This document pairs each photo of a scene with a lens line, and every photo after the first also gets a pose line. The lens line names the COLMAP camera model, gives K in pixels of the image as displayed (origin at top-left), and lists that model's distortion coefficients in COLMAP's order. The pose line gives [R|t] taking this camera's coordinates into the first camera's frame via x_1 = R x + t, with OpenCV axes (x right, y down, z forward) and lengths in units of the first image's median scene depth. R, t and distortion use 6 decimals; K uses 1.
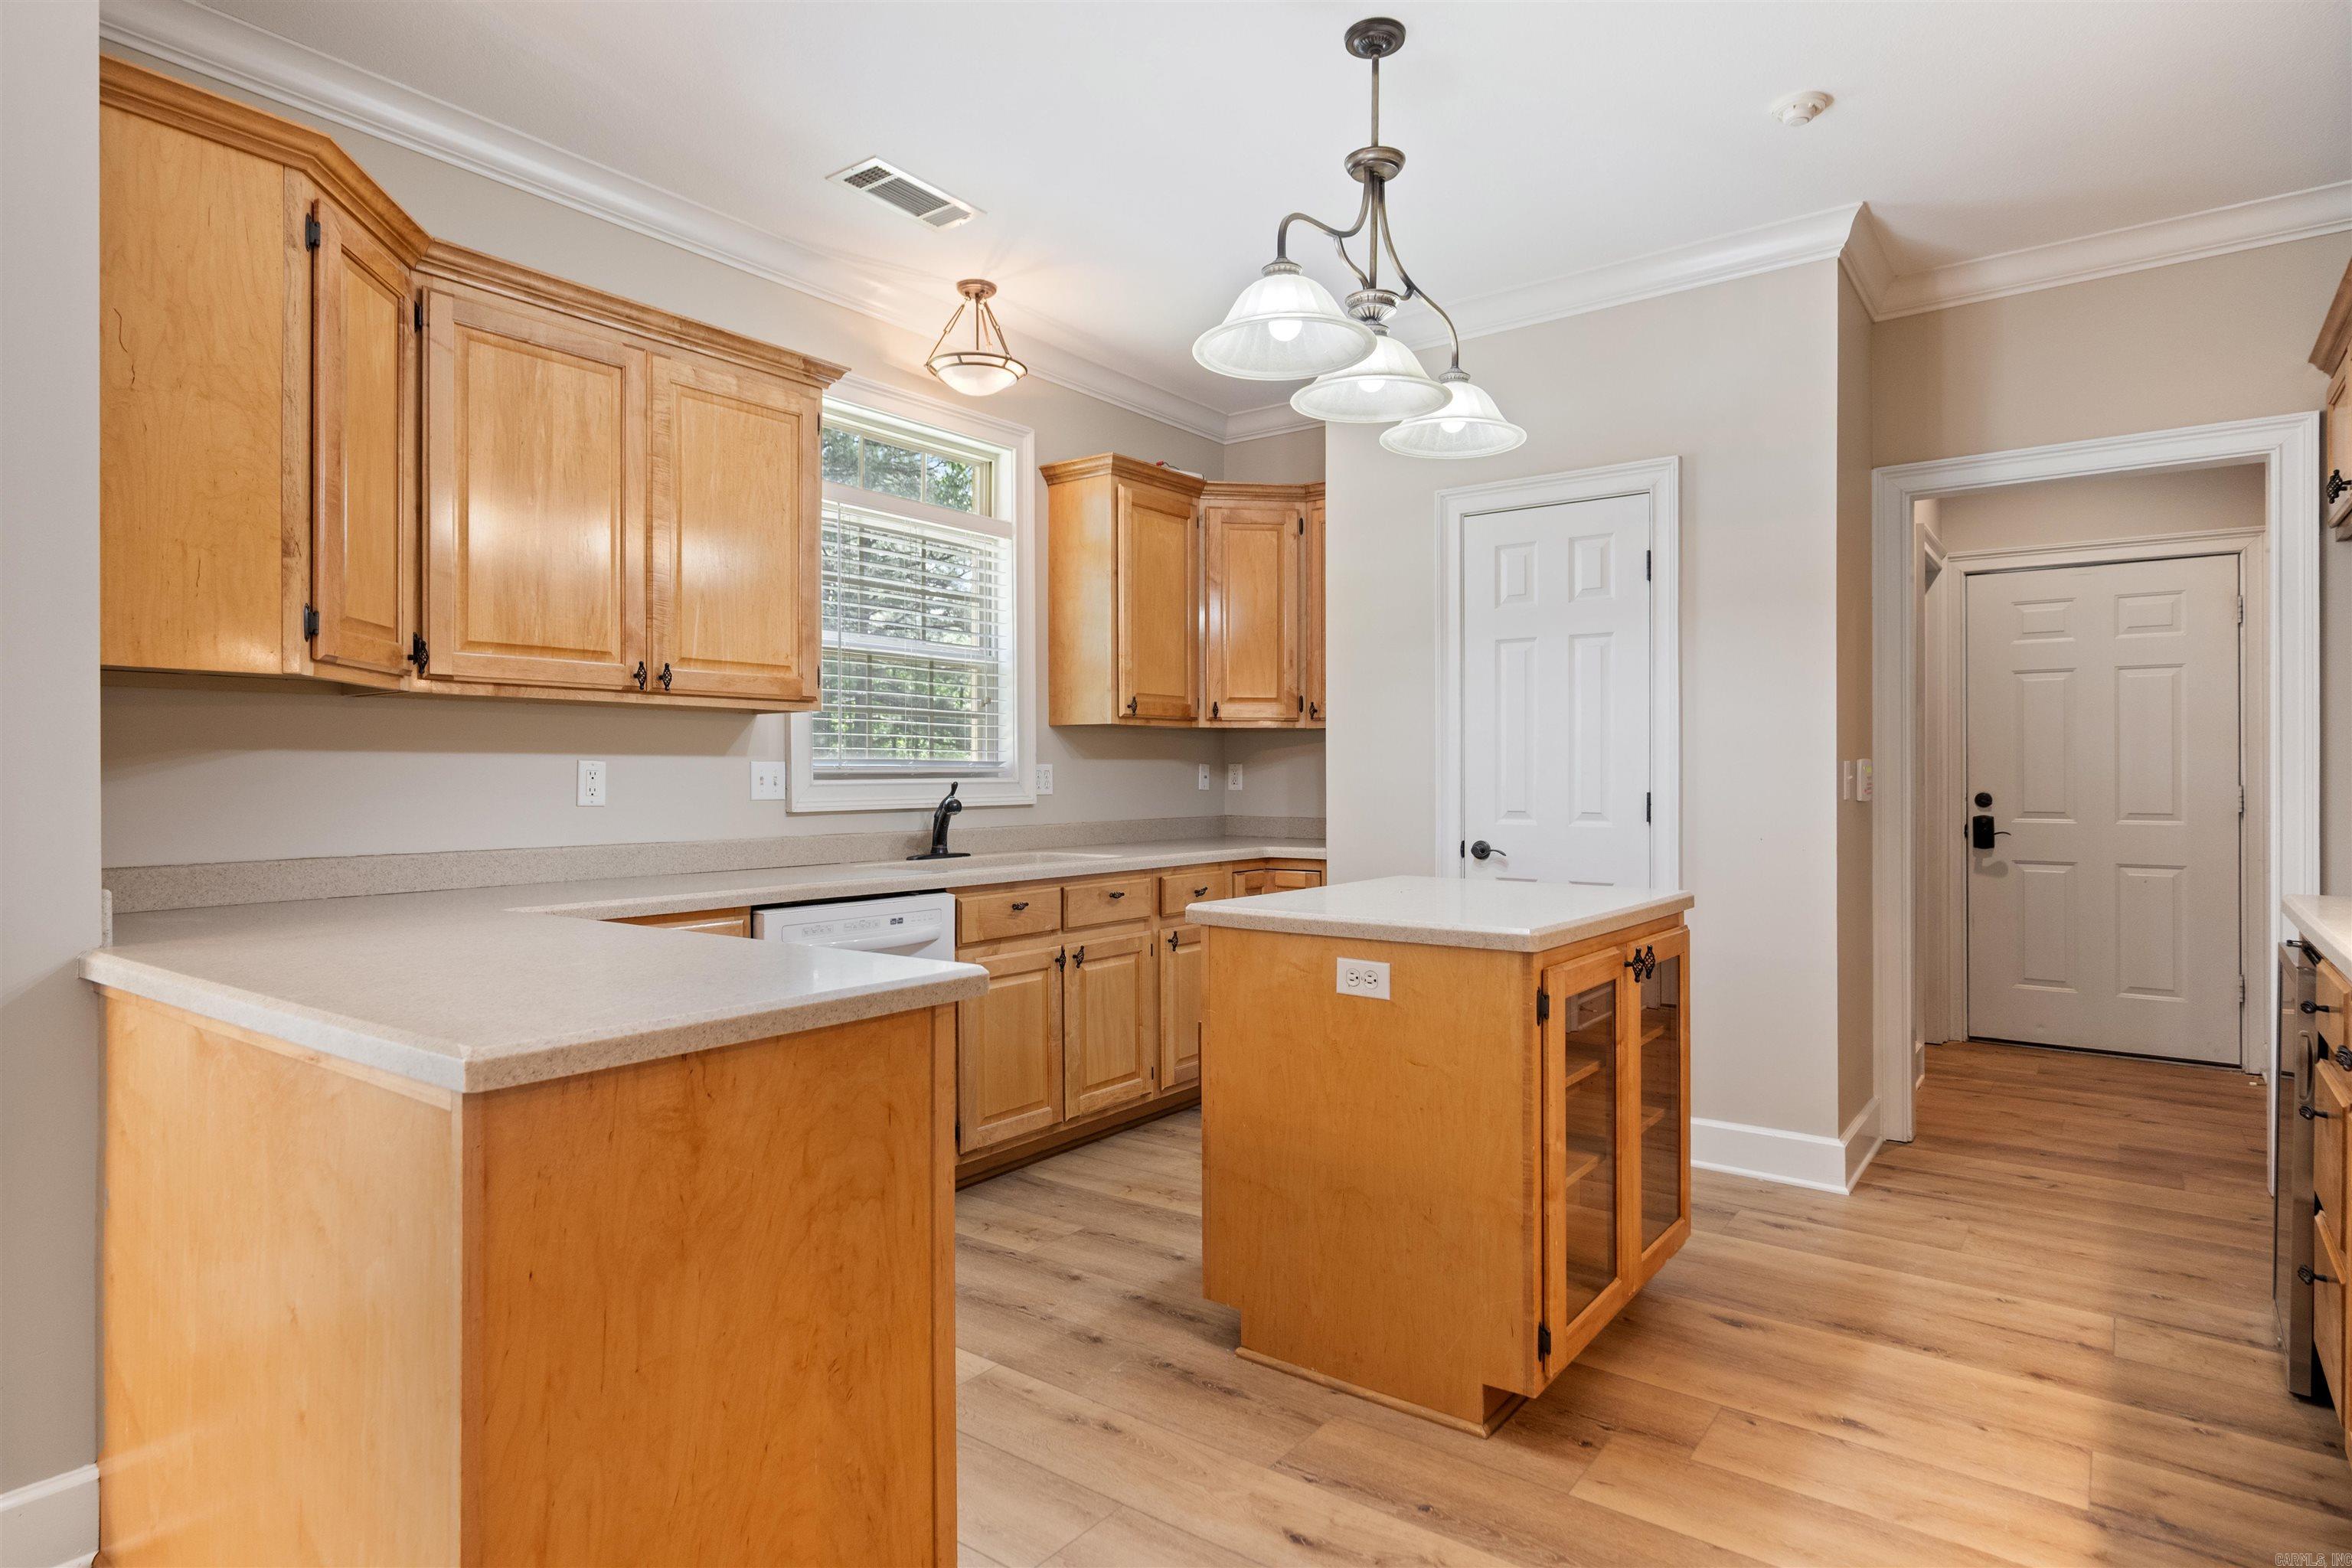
lens RADIAL K [[1256.1, 0, 1193.2], [0, 1256.1, 773.6], [0, 0, 1]] dist [0.007247, 0.000604]
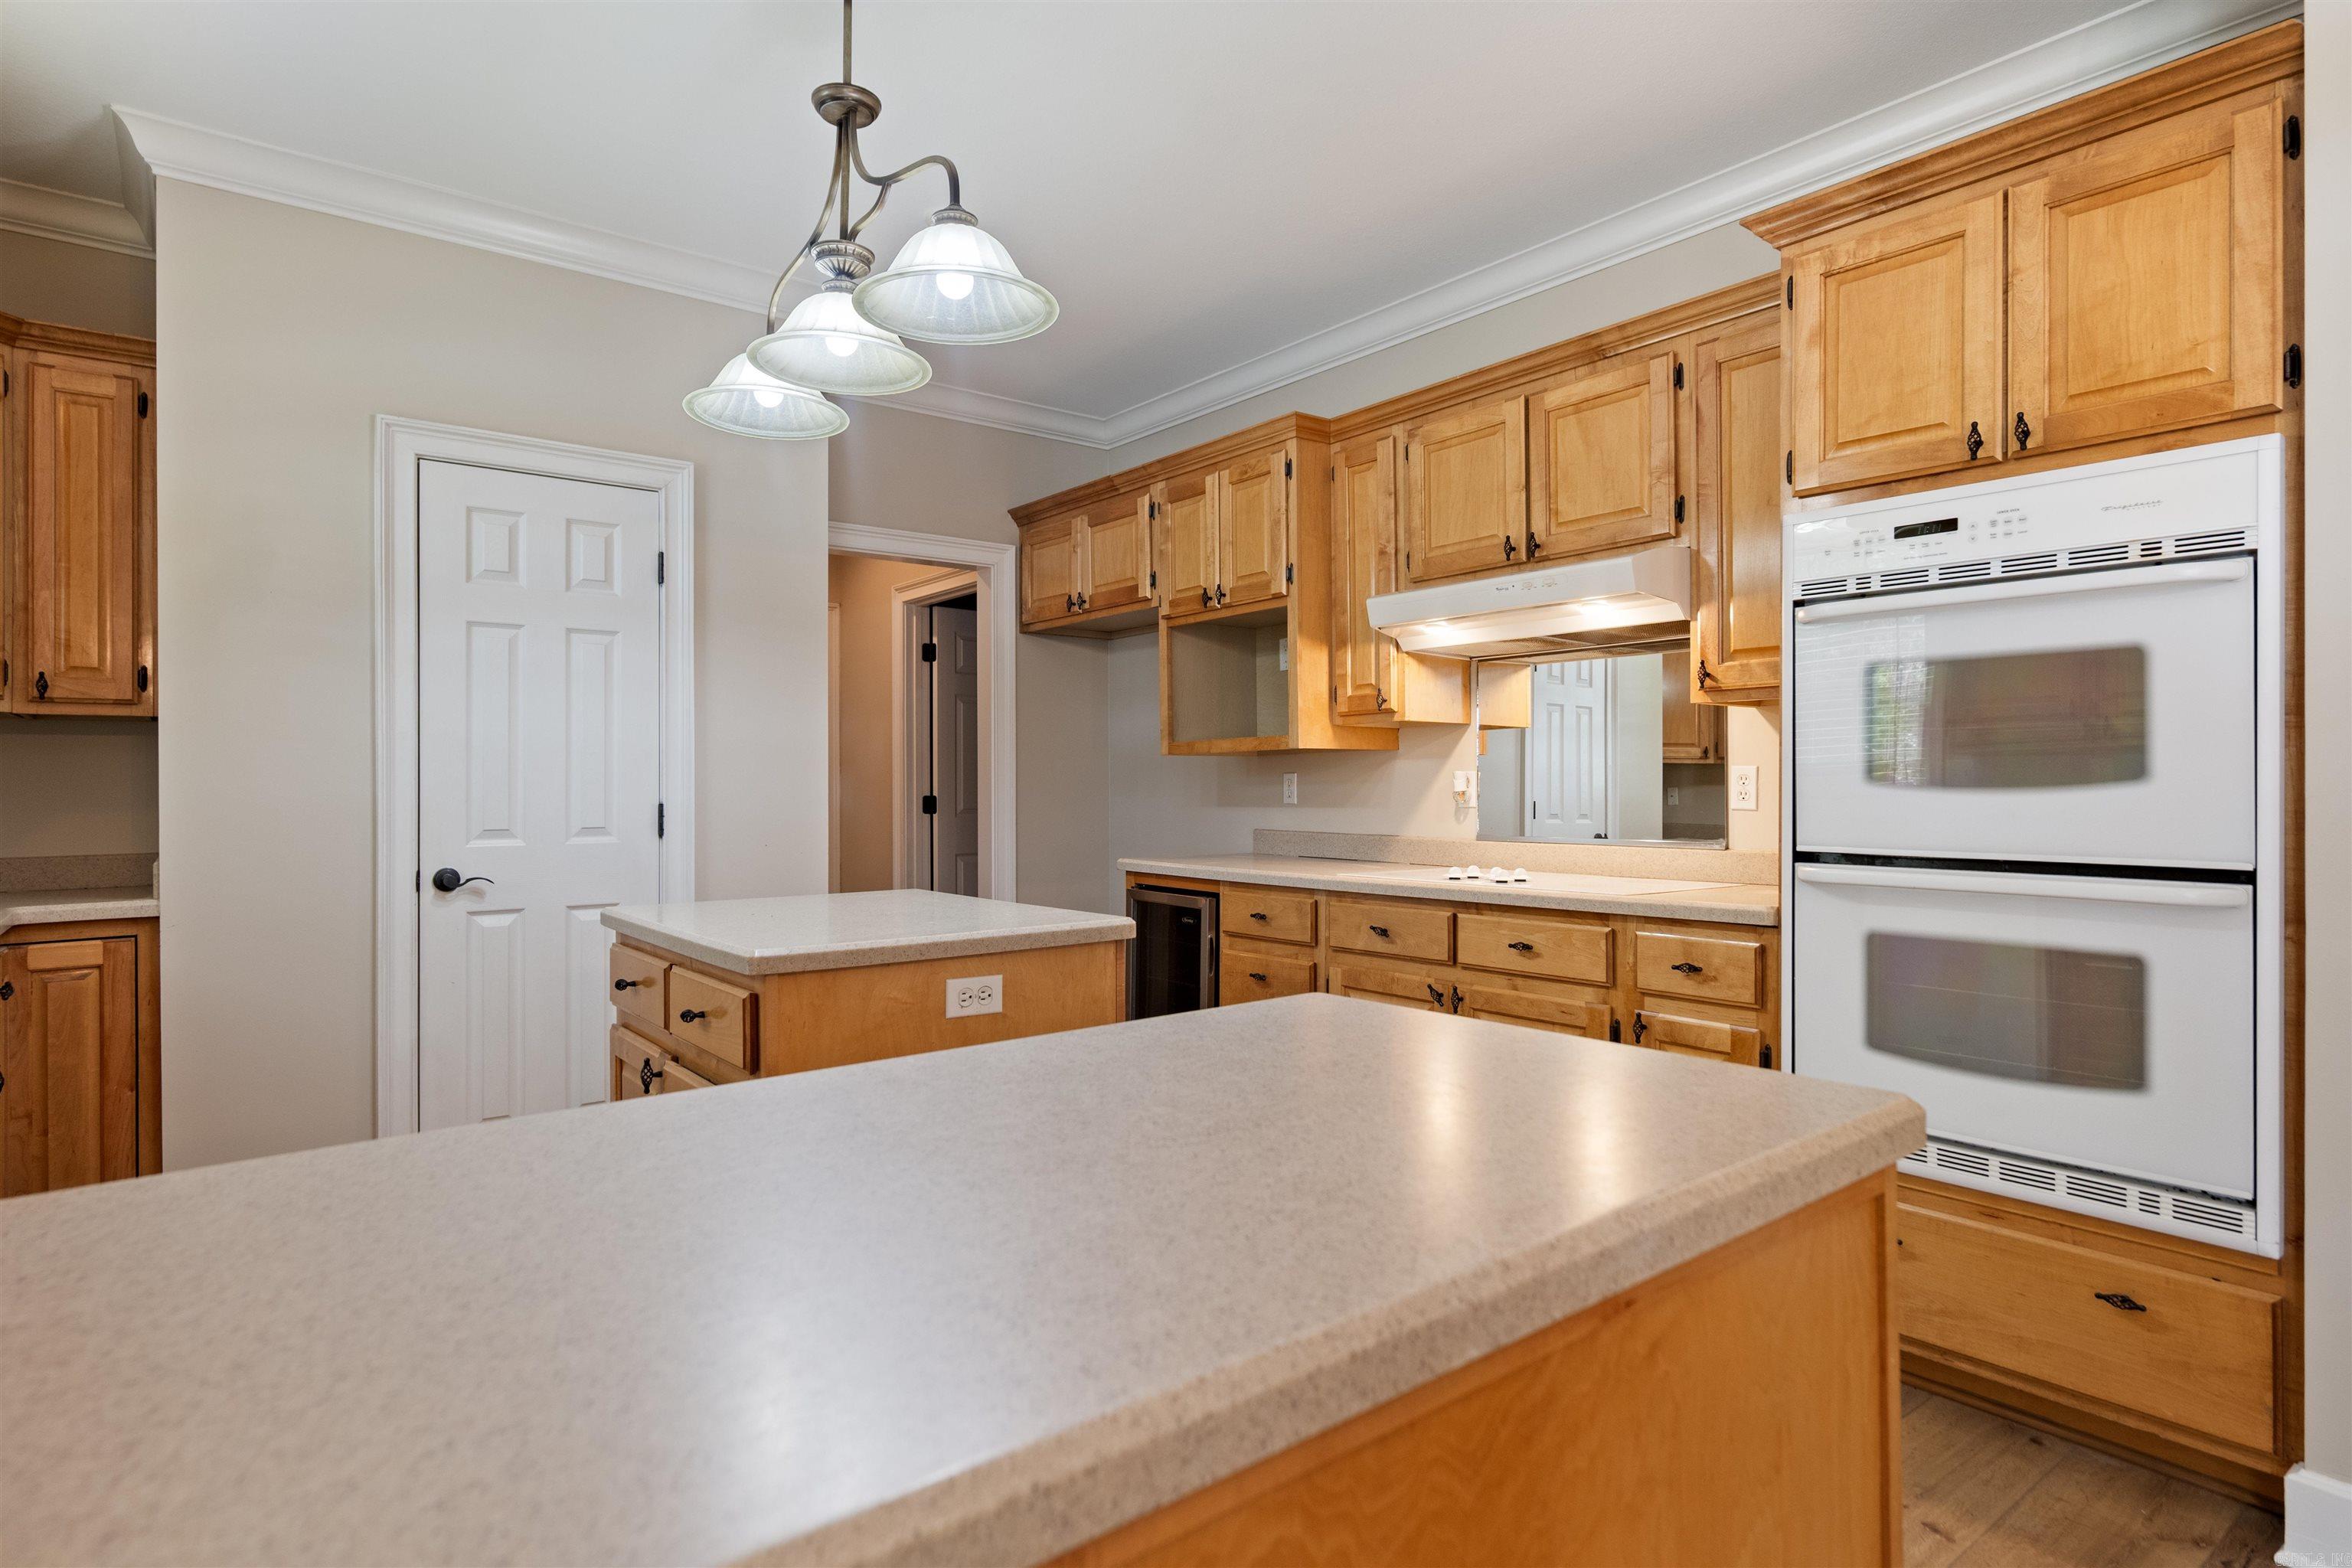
lens RADIAL K [[1256.1, 0, 1175.8], [0, 1256.1, 780.6], [0, 0, 1]] dist [0.007247, 0.000604]
pose [[0.252764, 0.003988, 0.967520, -0.467780], [0.001067, 0.999990, -0.004400, 0.001422], [-0.967527, 0.002145, 0.252758, 0.375287]]
